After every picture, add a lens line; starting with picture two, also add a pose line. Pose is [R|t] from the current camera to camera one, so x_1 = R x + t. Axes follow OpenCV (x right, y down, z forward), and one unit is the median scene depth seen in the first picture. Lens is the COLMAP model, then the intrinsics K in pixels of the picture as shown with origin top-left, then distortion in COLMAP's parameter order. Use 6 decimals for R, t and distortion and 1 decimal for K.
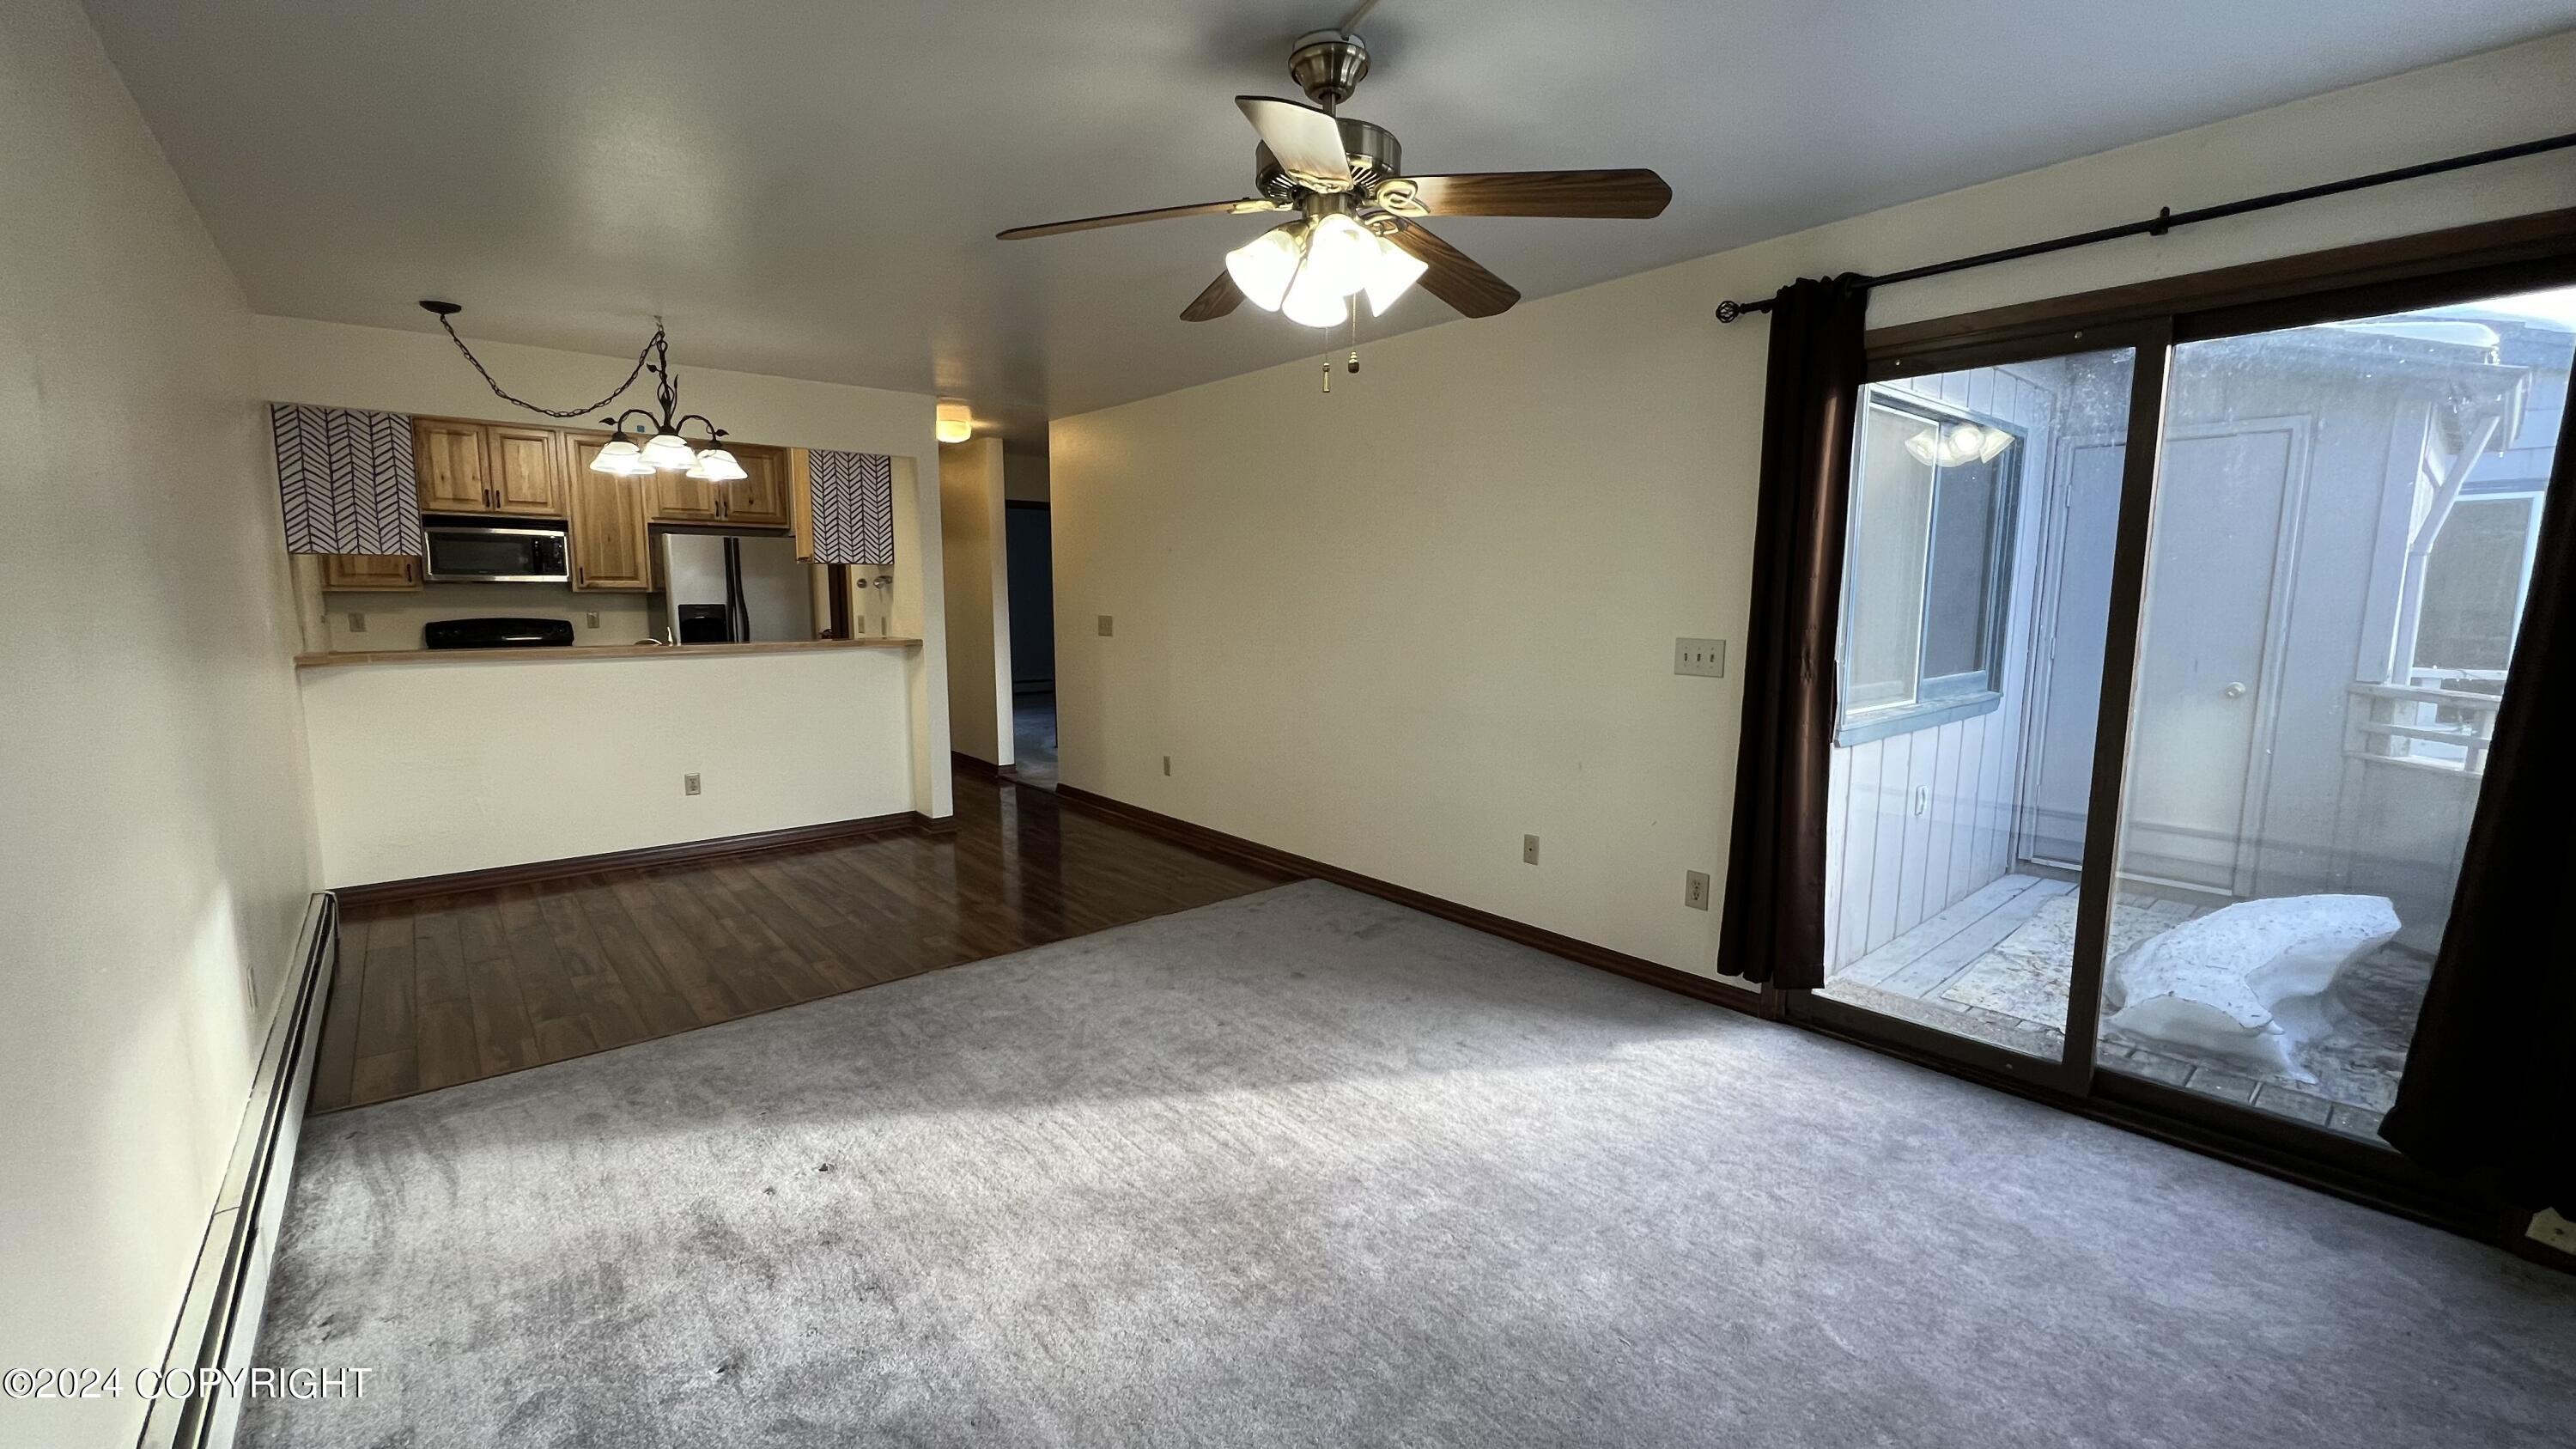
lens RADIAL K [[1029.4, 0, 1293.8], [0, 1029.4, 723.7], [0, 0, 1]] dist [0.000564, -0.000181]
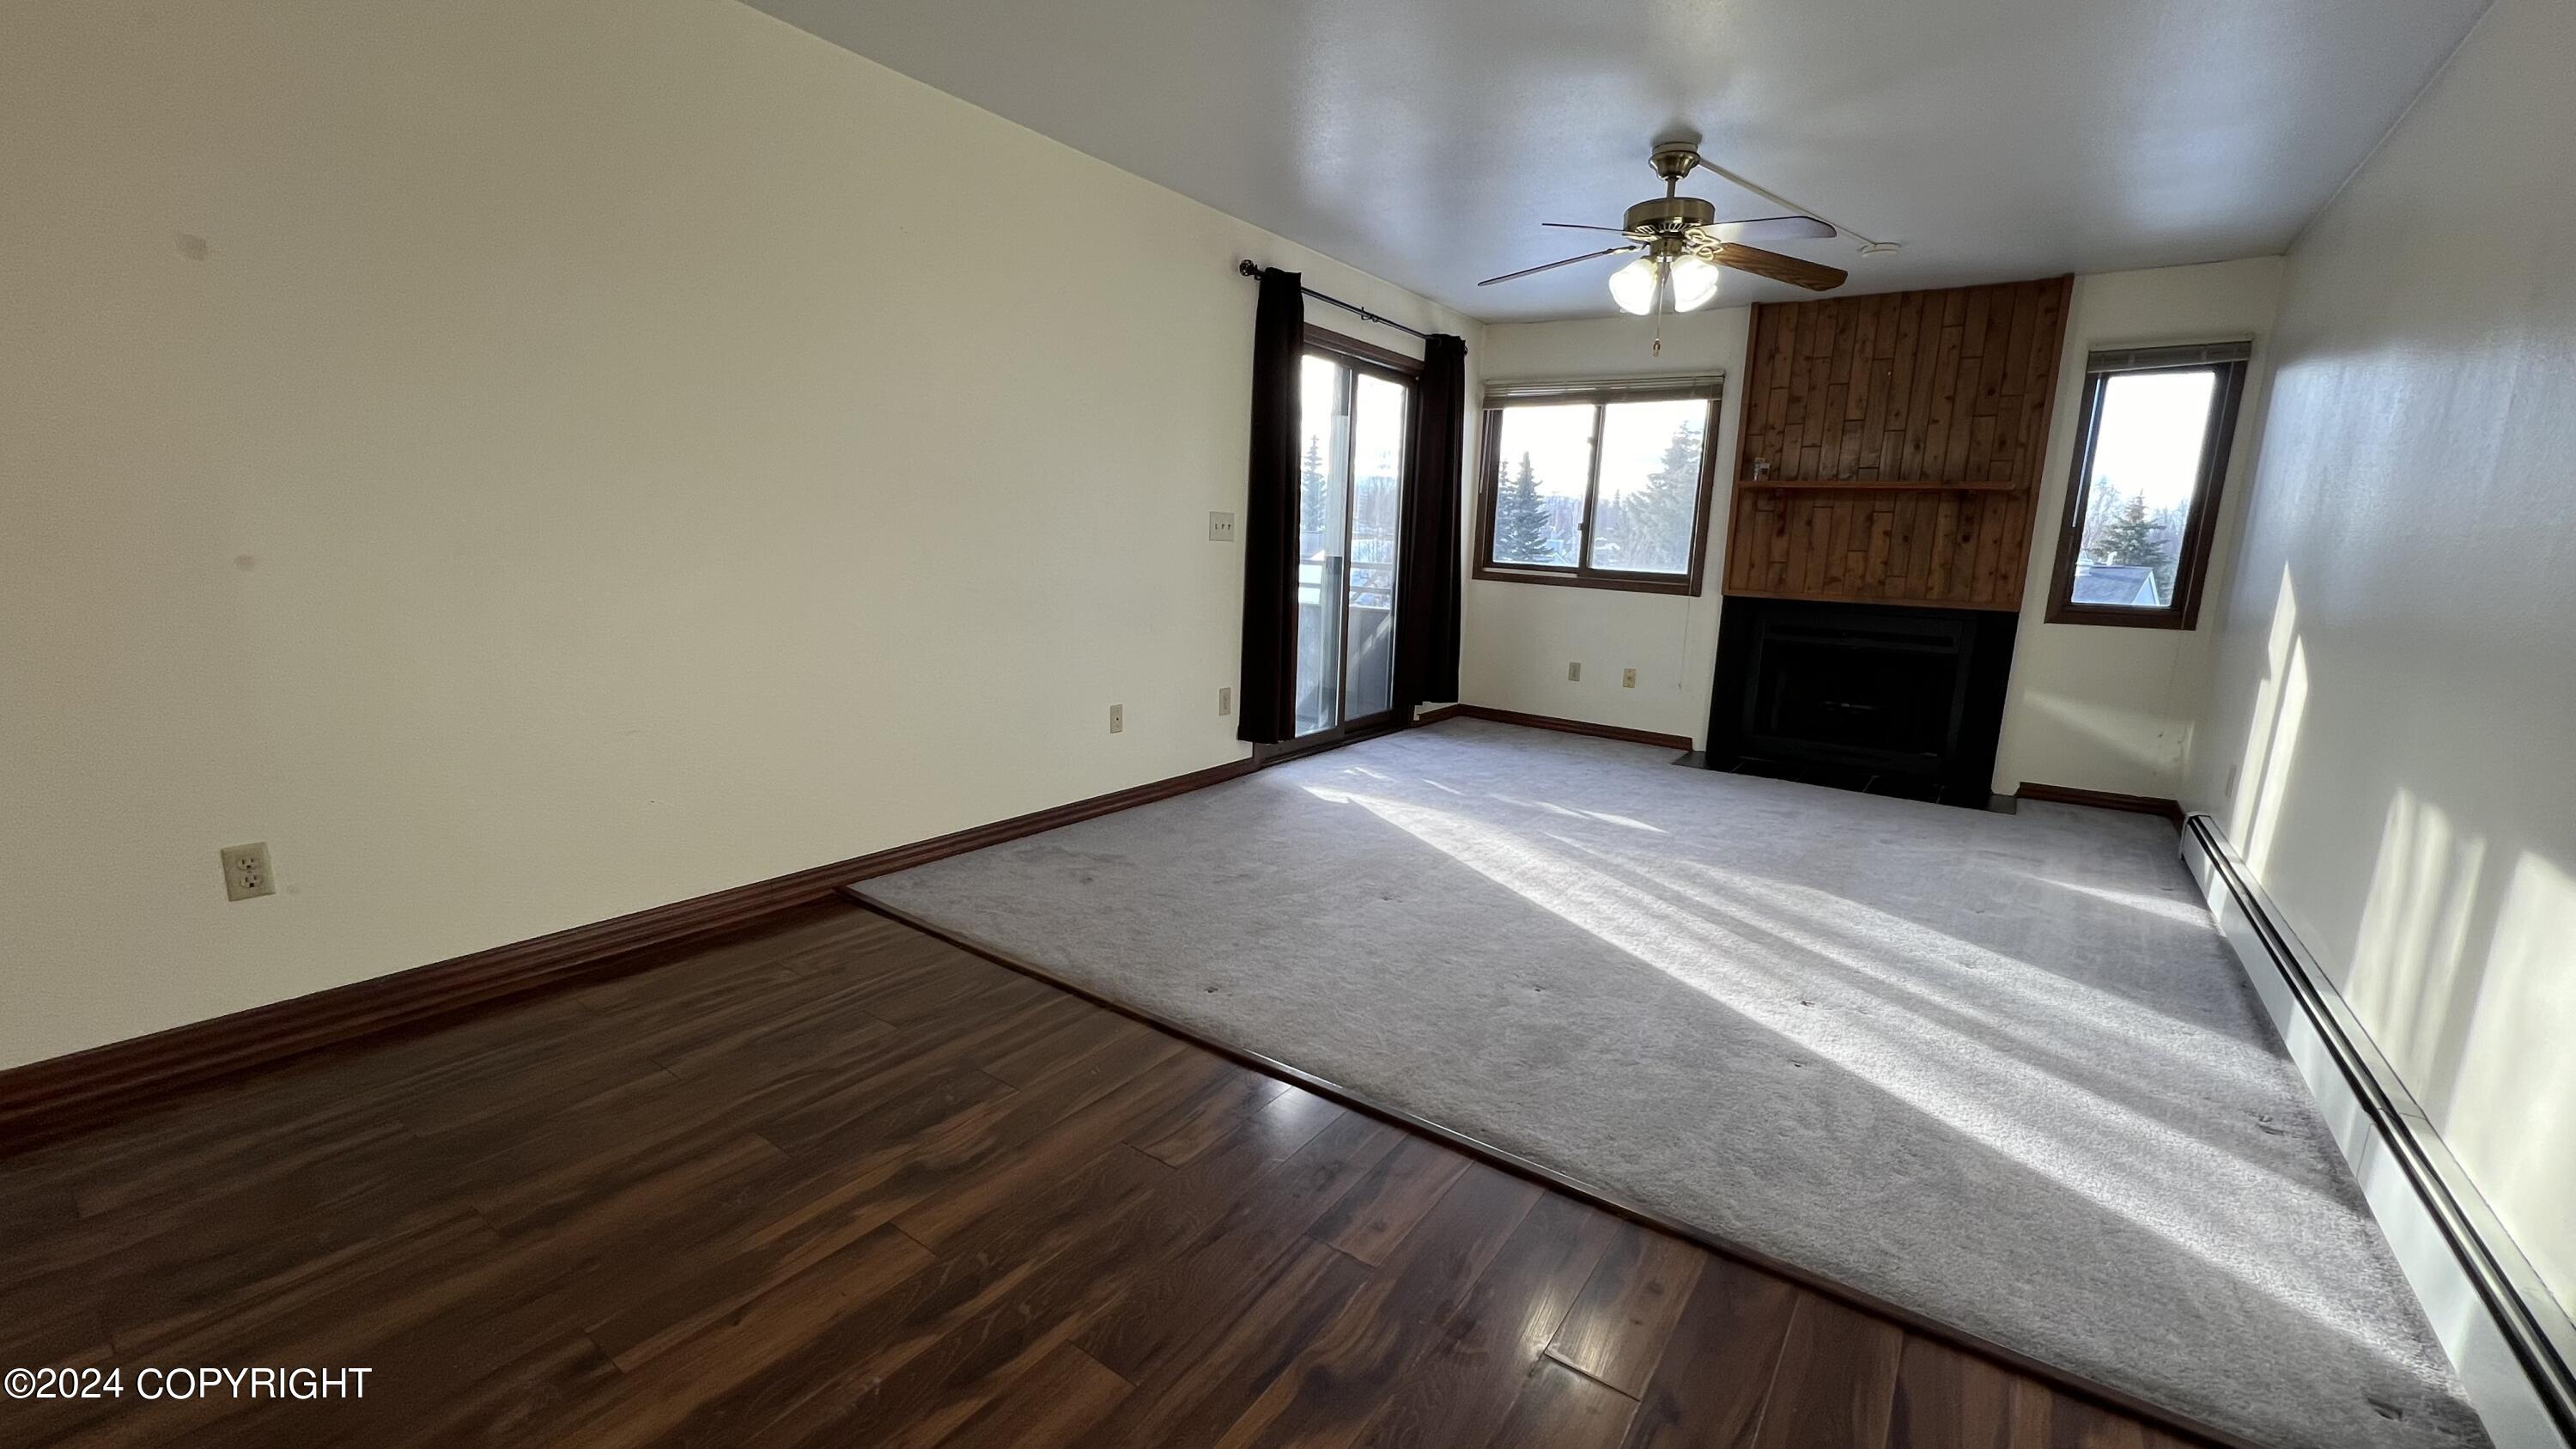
lens RADIAL K [[1032.4, 0, 1289.2], [0, 1032.4, 724.0], [0, 0, 1]] dist [-0.000355, 0.000205]
pose [[-0.247090, -0.186405, 0.950894, -0.657528], [0.088012, 0.972949, 0.213598, -0.065148], [-0.964987, 0.136468, -0.224000, 0.874567]]
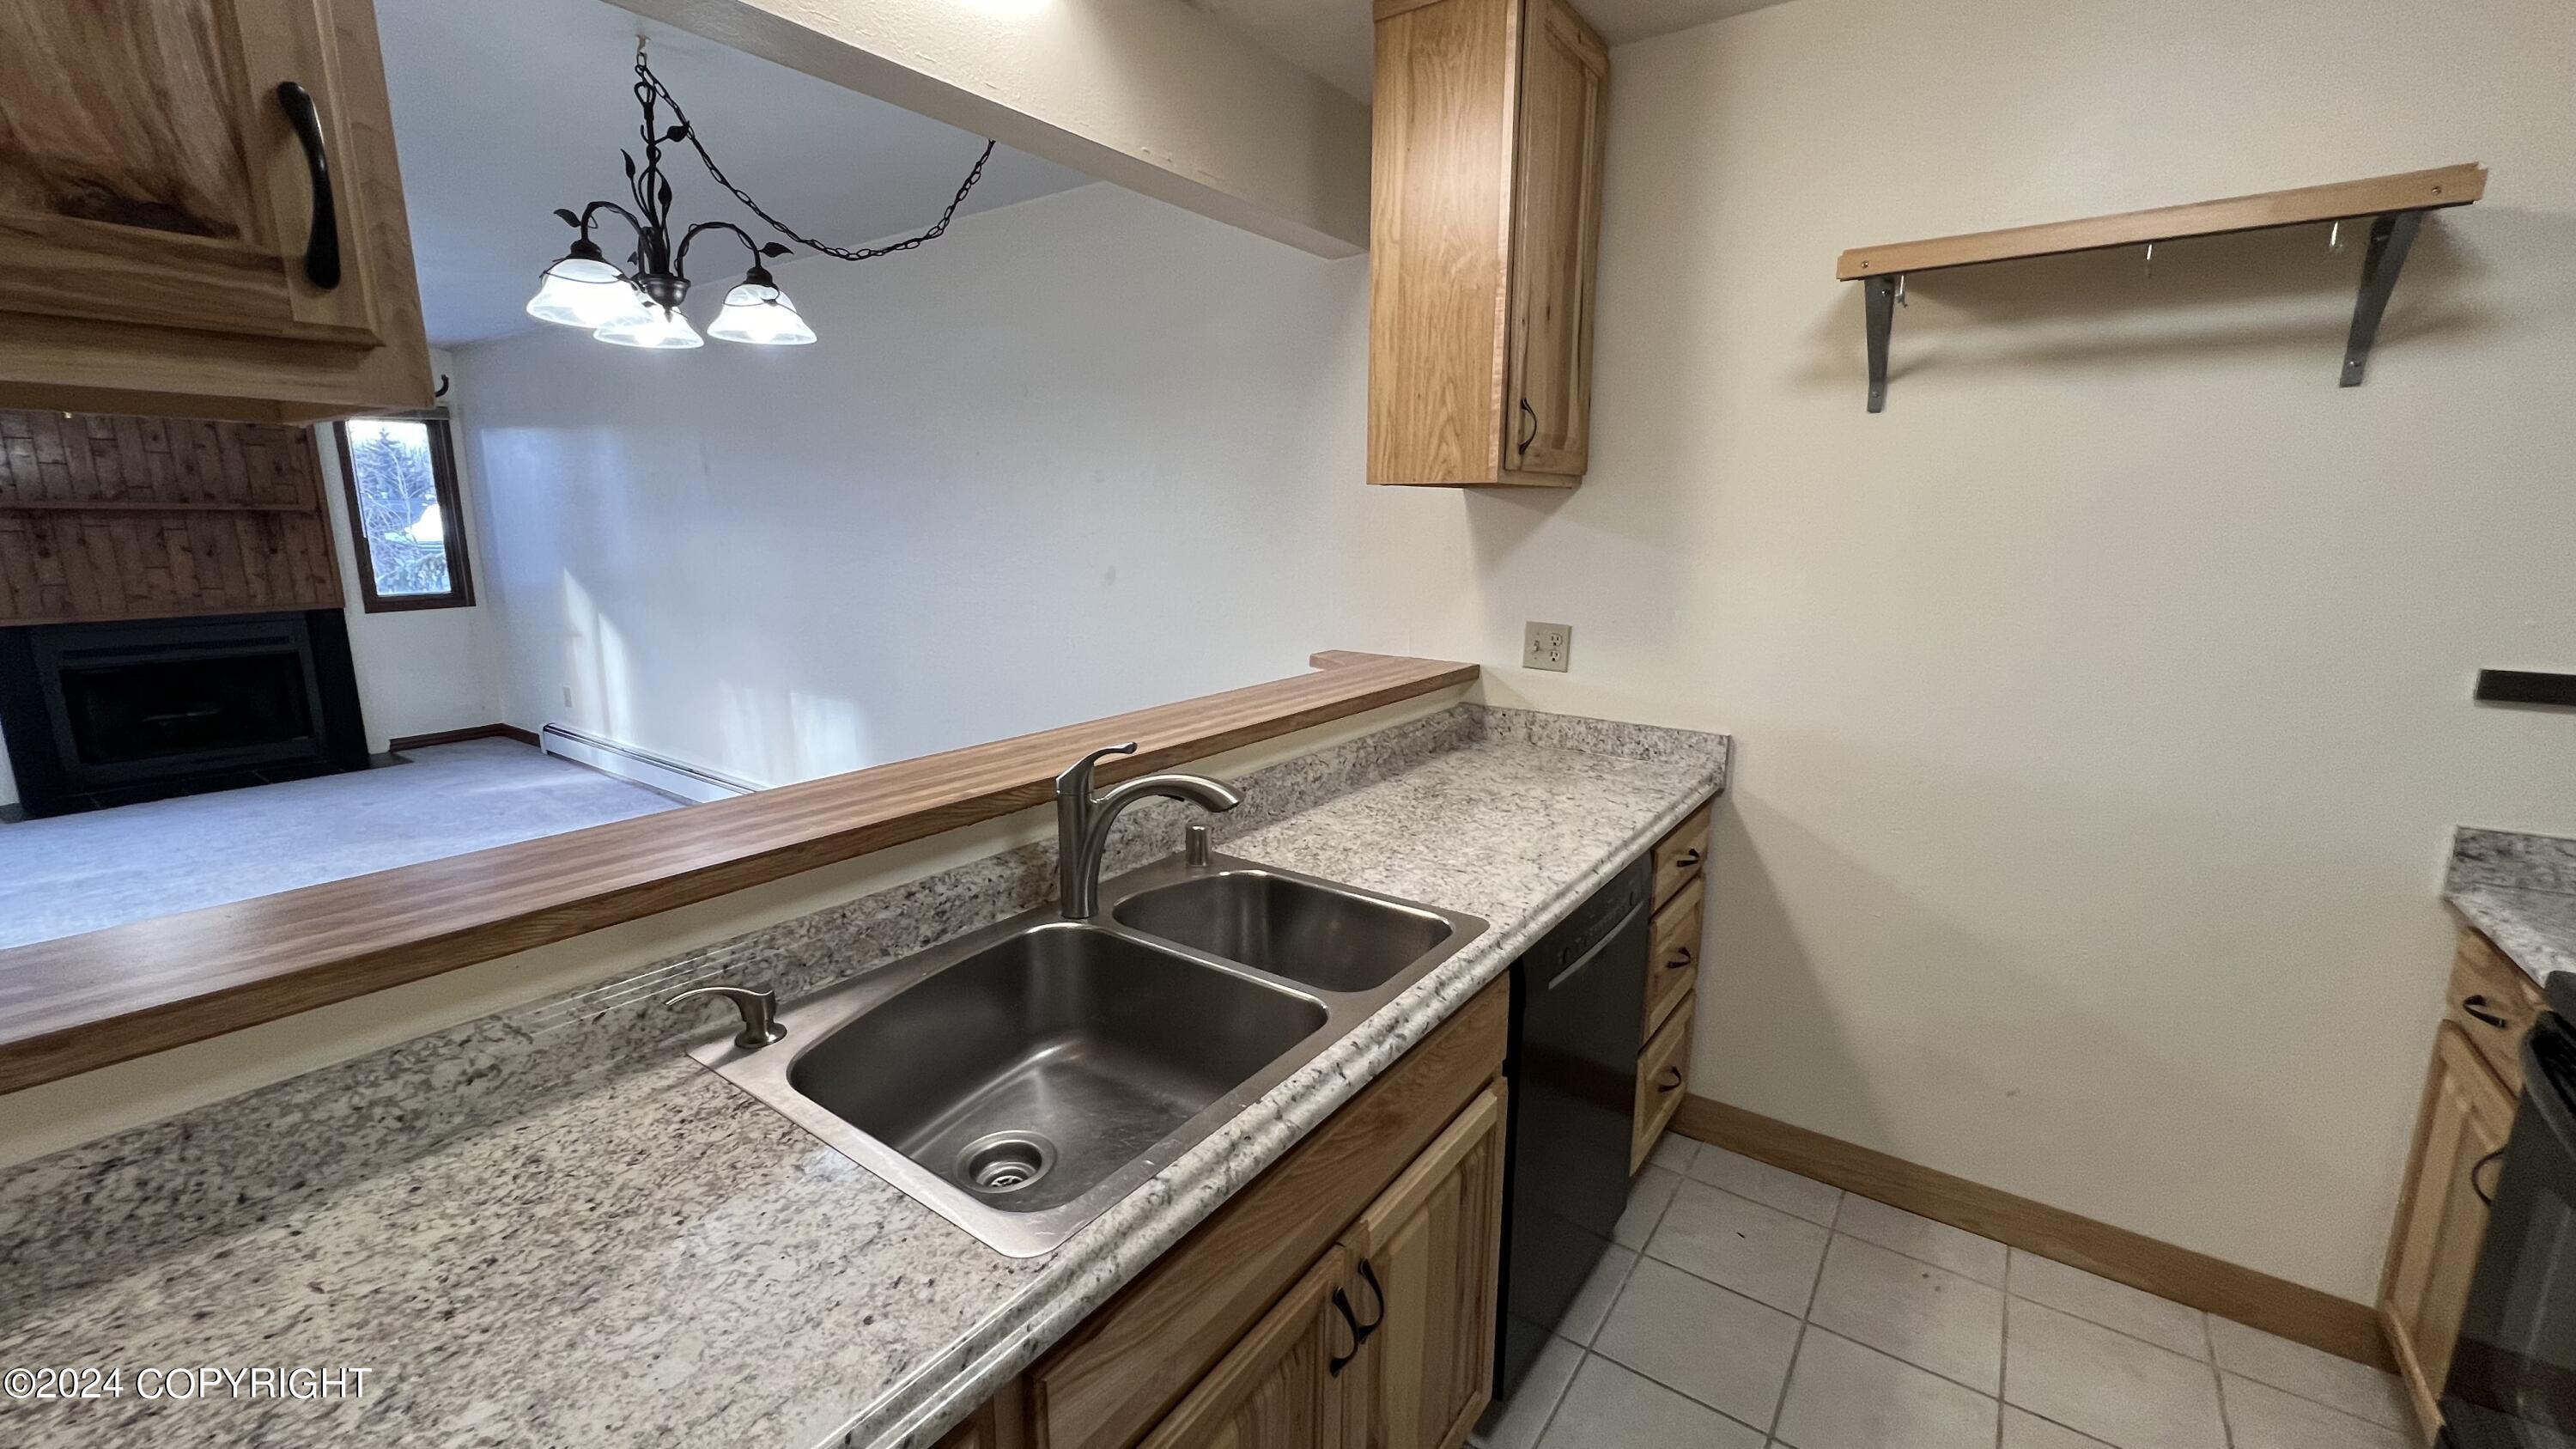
lens RADIAL K [[1032.4, 0, 1291.6], [0, 1032.4, 724.3], [0, 0, 1]] dist [-0.000355, 0.000205]
pose [[-0.972048, 0.038447, -0.231613, -0.671887], [-0.038341, 0.947264, 0.318152, -0.200053], [0.231630, 0.318139, -0.919312, 1.399817]]
